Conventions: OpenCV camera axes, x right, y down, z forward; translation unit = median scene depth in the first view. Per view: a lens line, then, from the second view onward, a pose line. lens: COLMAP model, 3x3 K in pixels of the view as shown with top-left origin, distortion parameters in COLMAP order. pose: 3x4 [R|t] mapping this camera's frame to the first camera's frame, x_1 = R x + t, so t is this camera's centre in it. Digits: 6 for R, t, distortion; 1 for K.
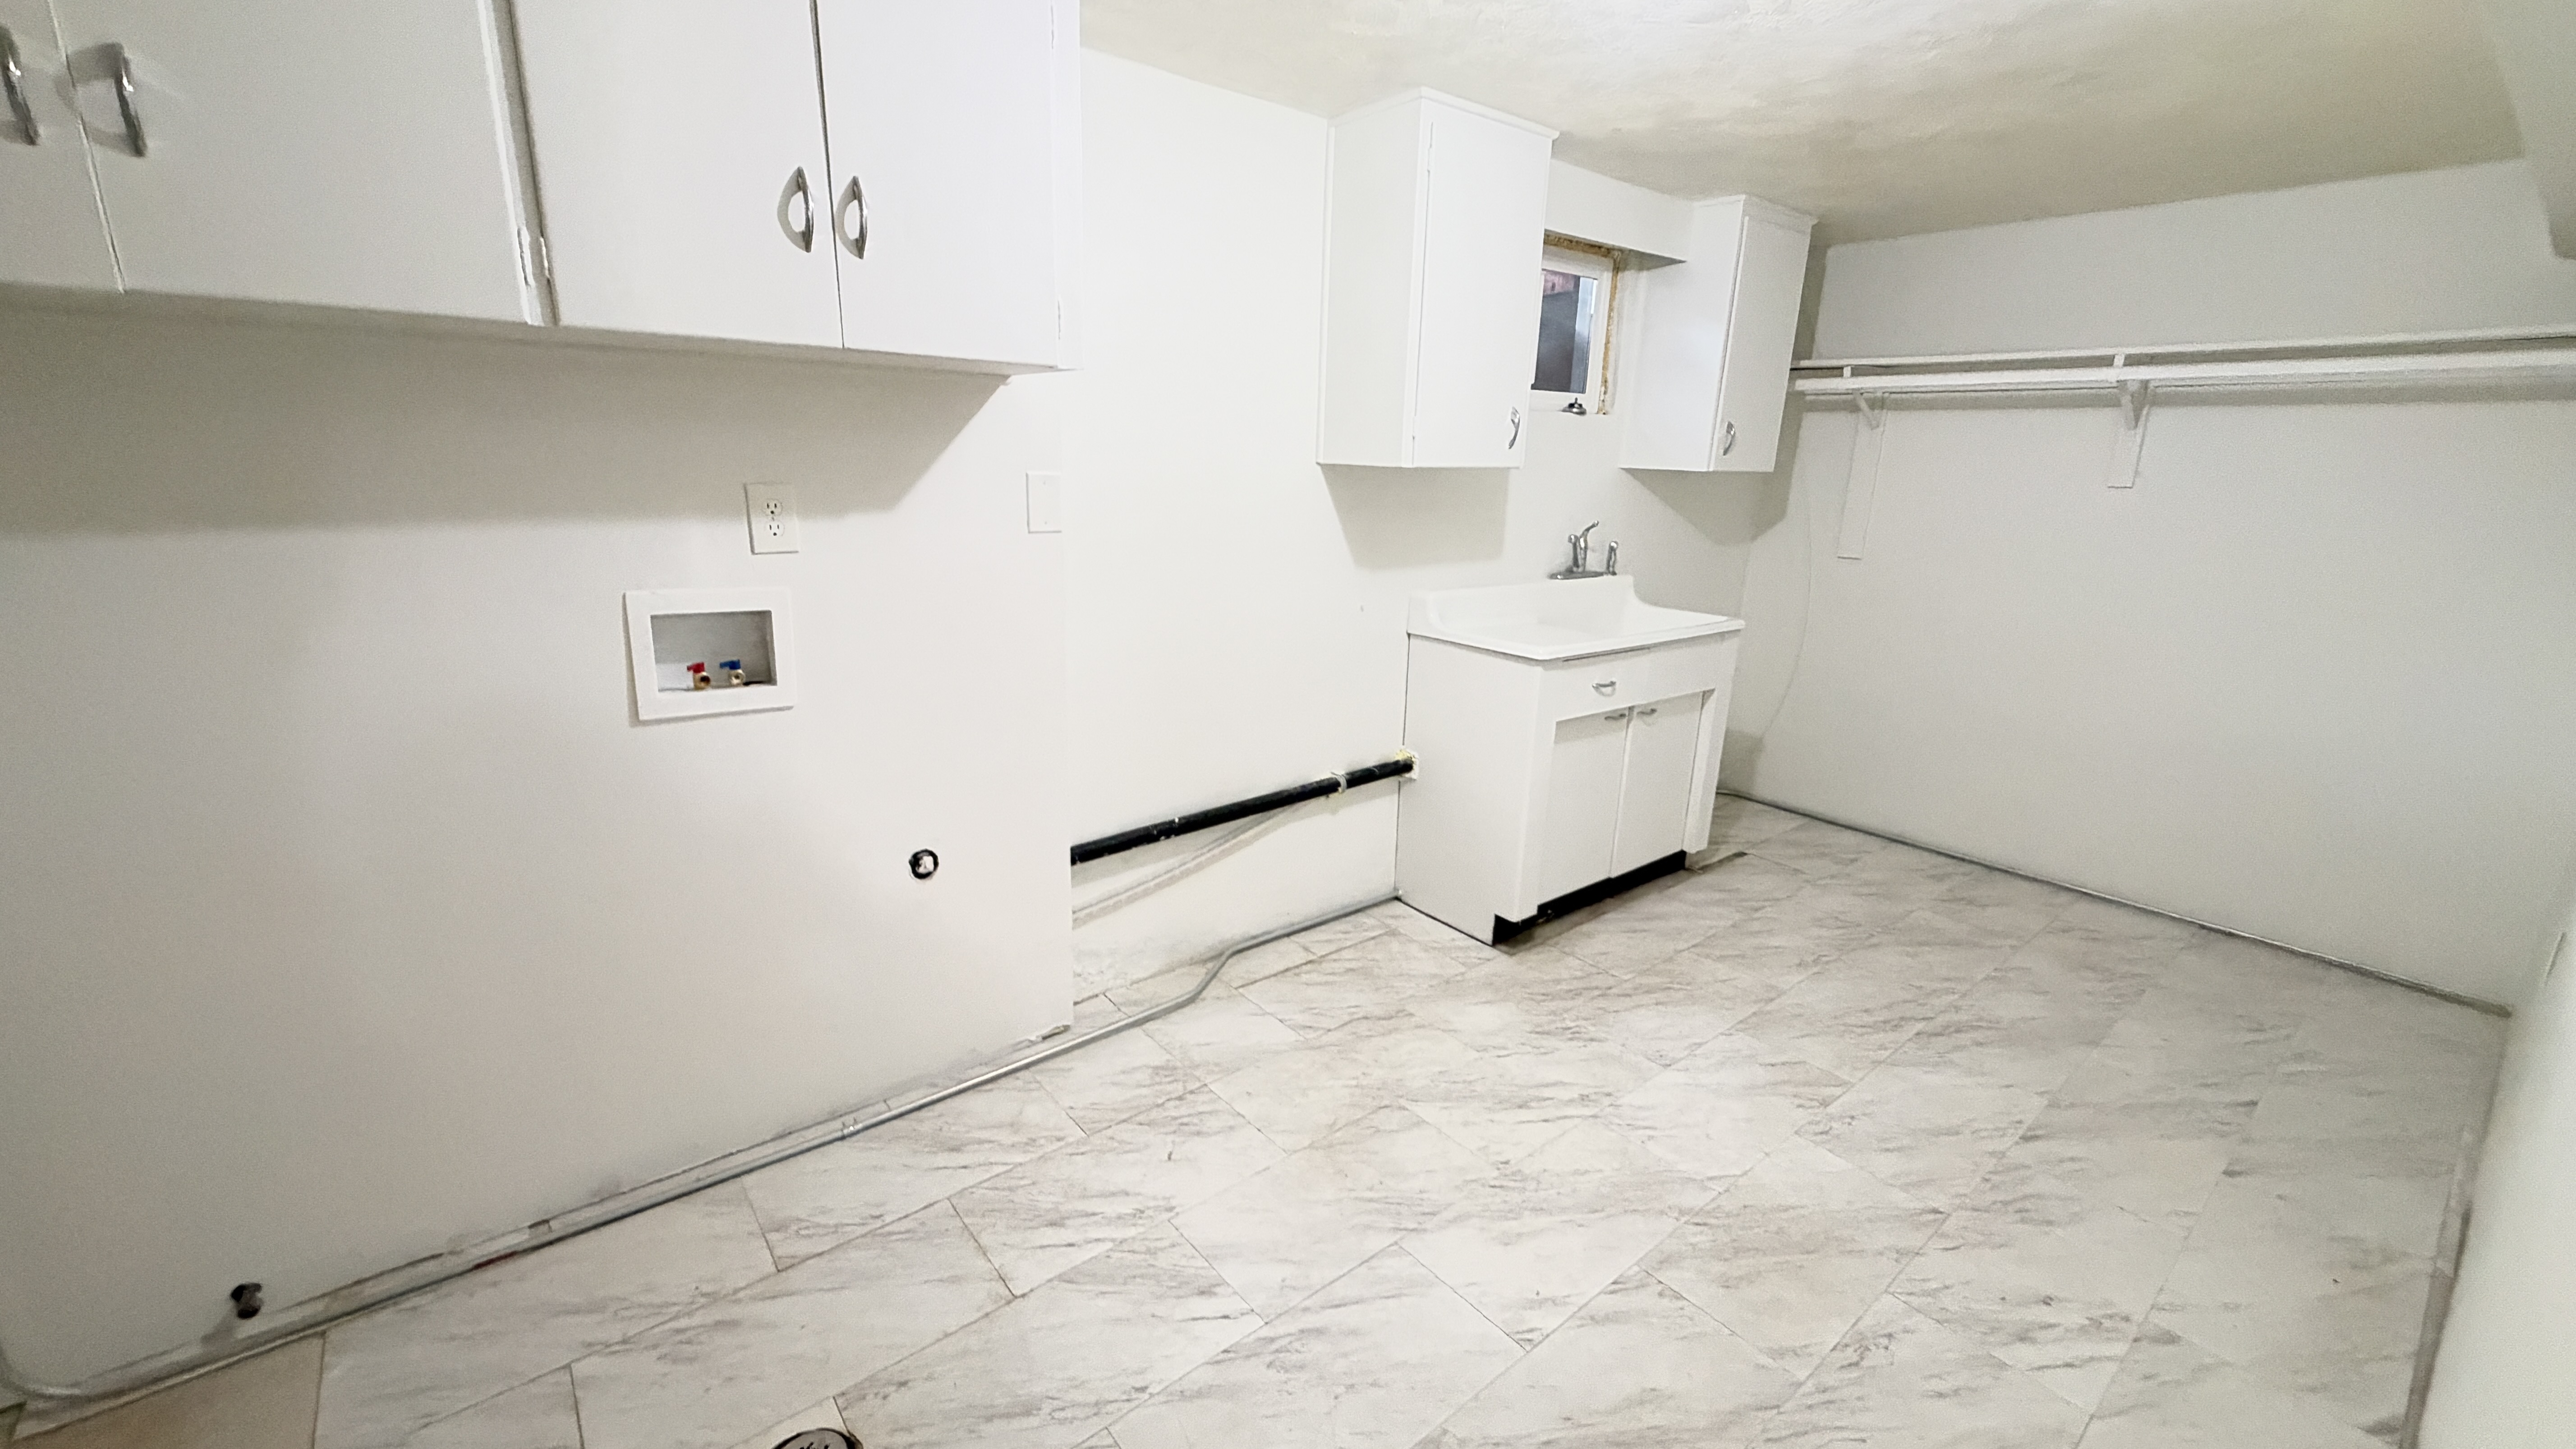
lens RADIAL K [[1026.2, 0, 1285.0], [0, 1026.2, 731.9], [0, 0, 1]] dist [-0.000090, -0.000518]
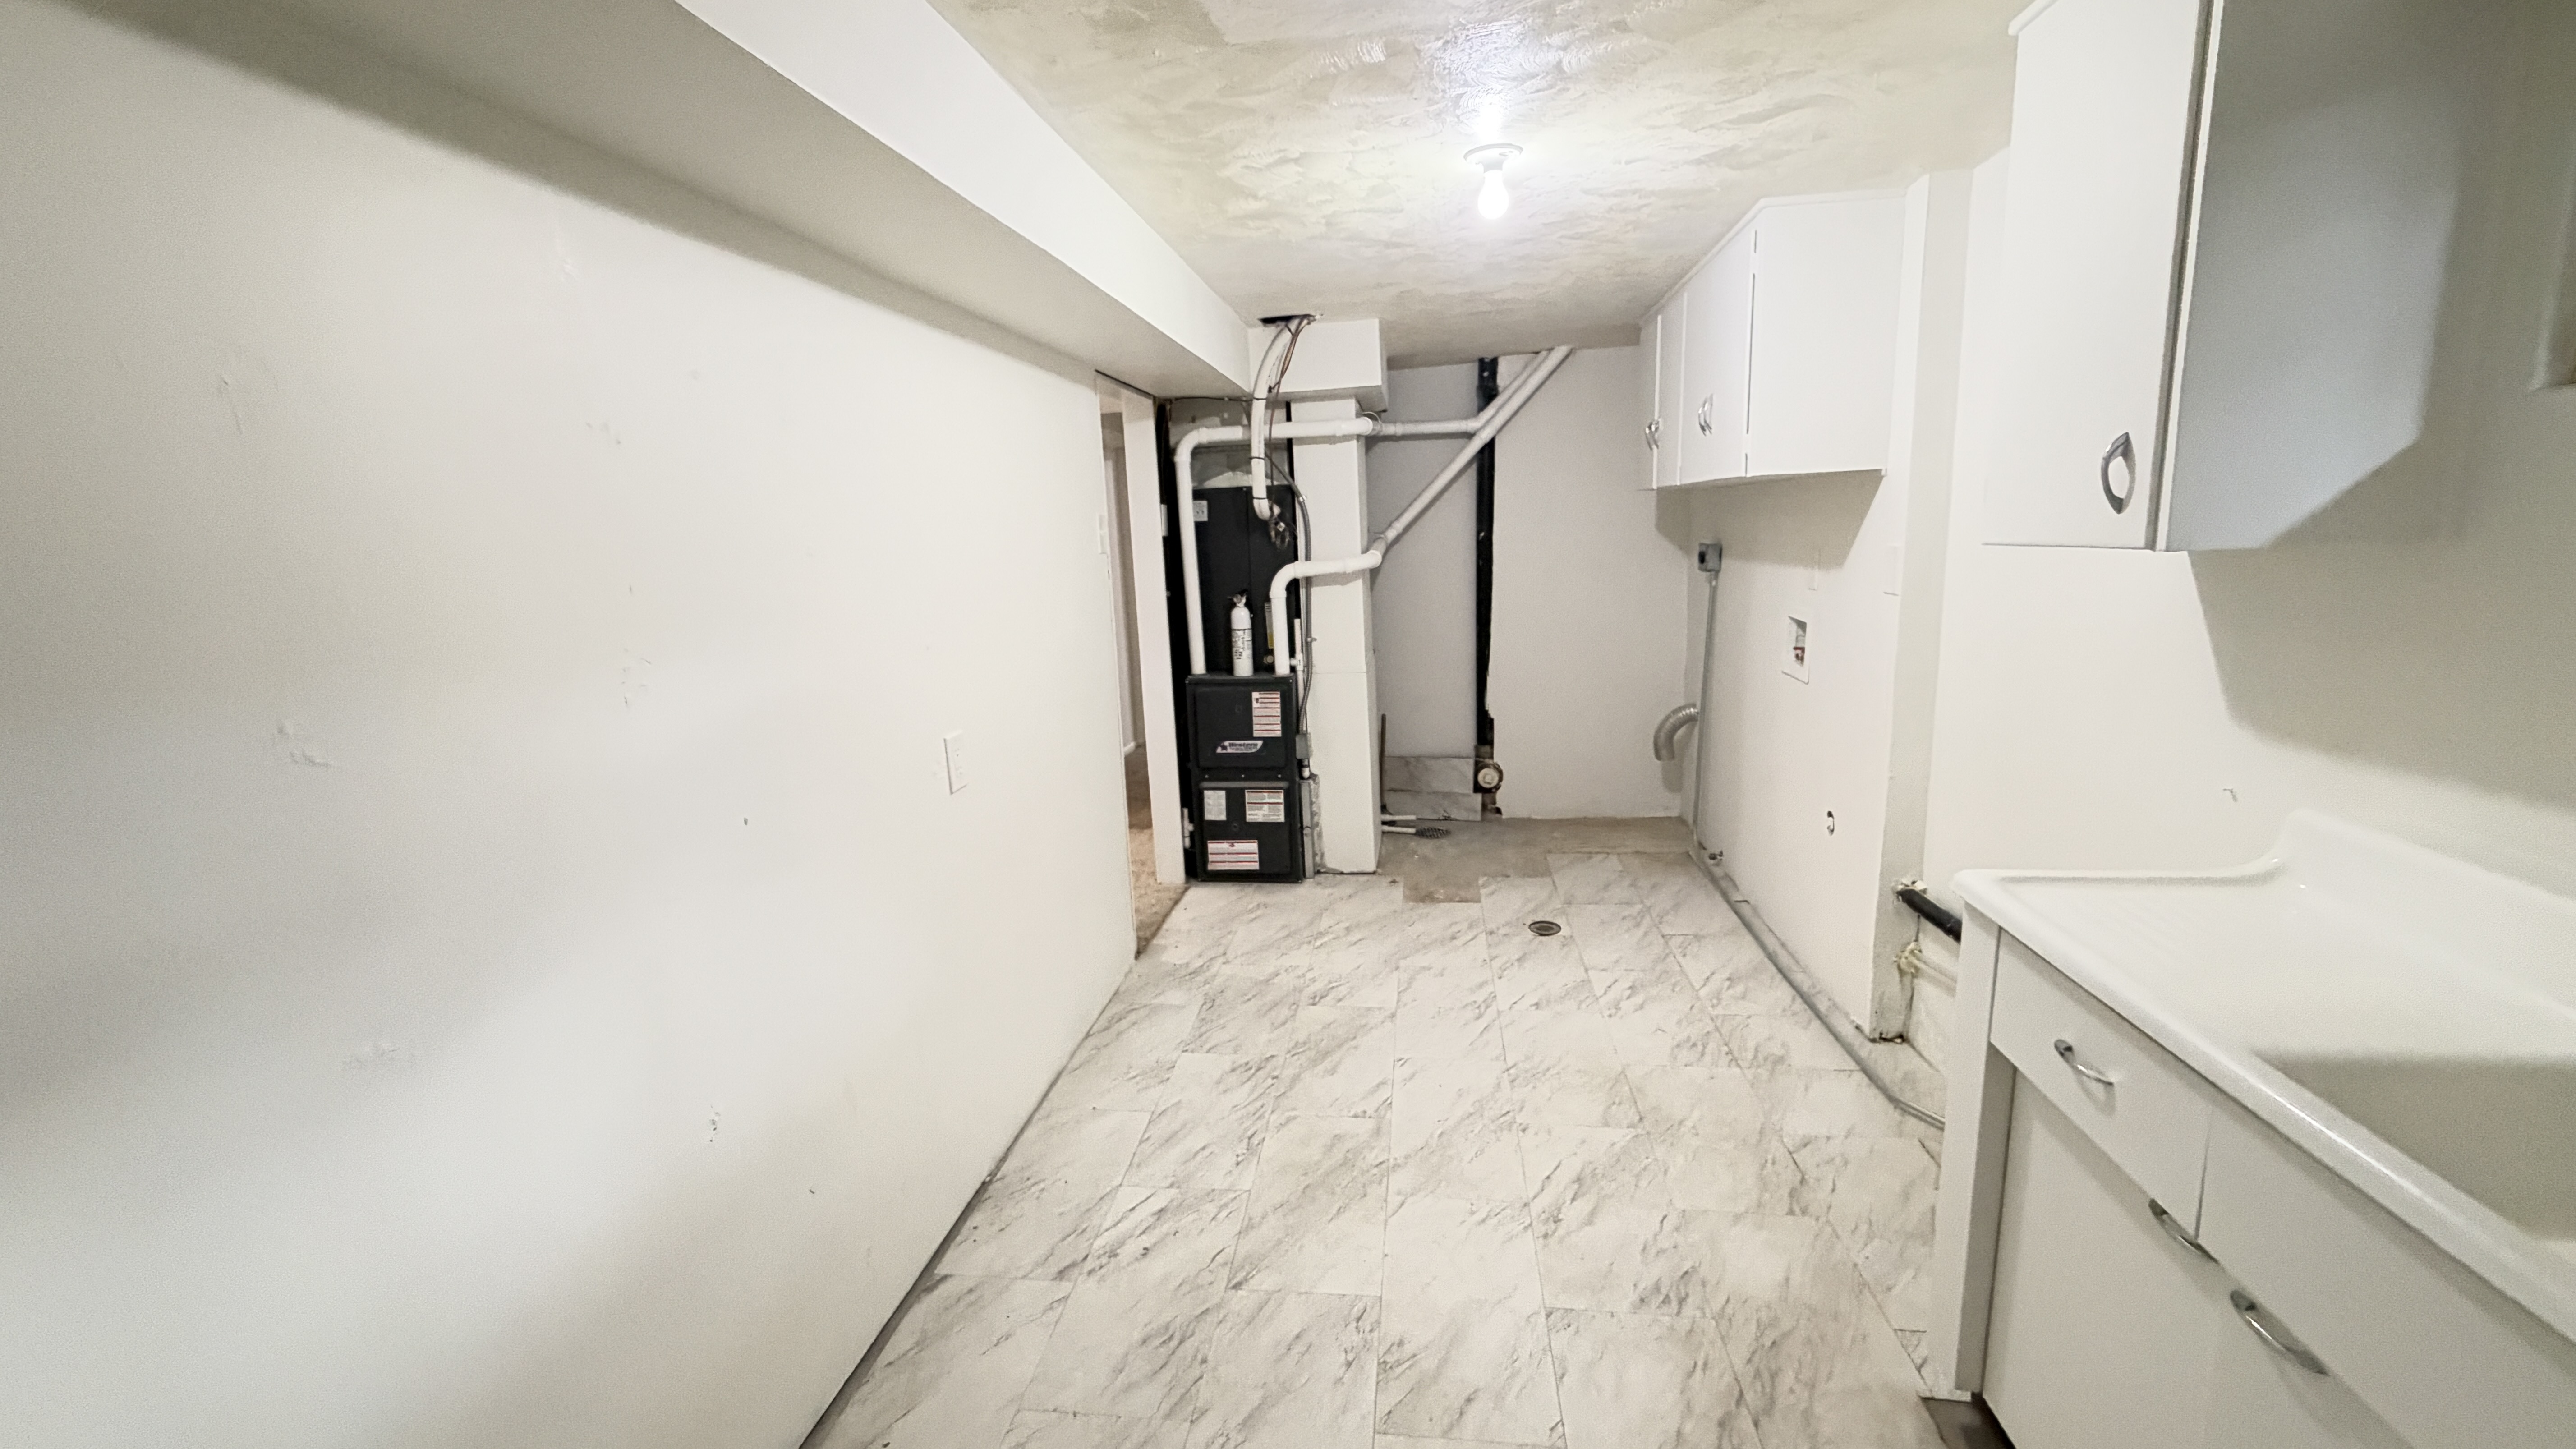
lens RADIAL K [[1026.2, 0, 1287.6], [0, 1026.2, 721.9], [0, 0, 1]] dist [-0.000090, -0.000518]
pose [[-0.723997, 0.133405, -0.676781, 1.221766], [-0.159181, 0.922330, 0.352093, -0.409614], [0.671186, 0.362644, -0.646528, 1.503034]]
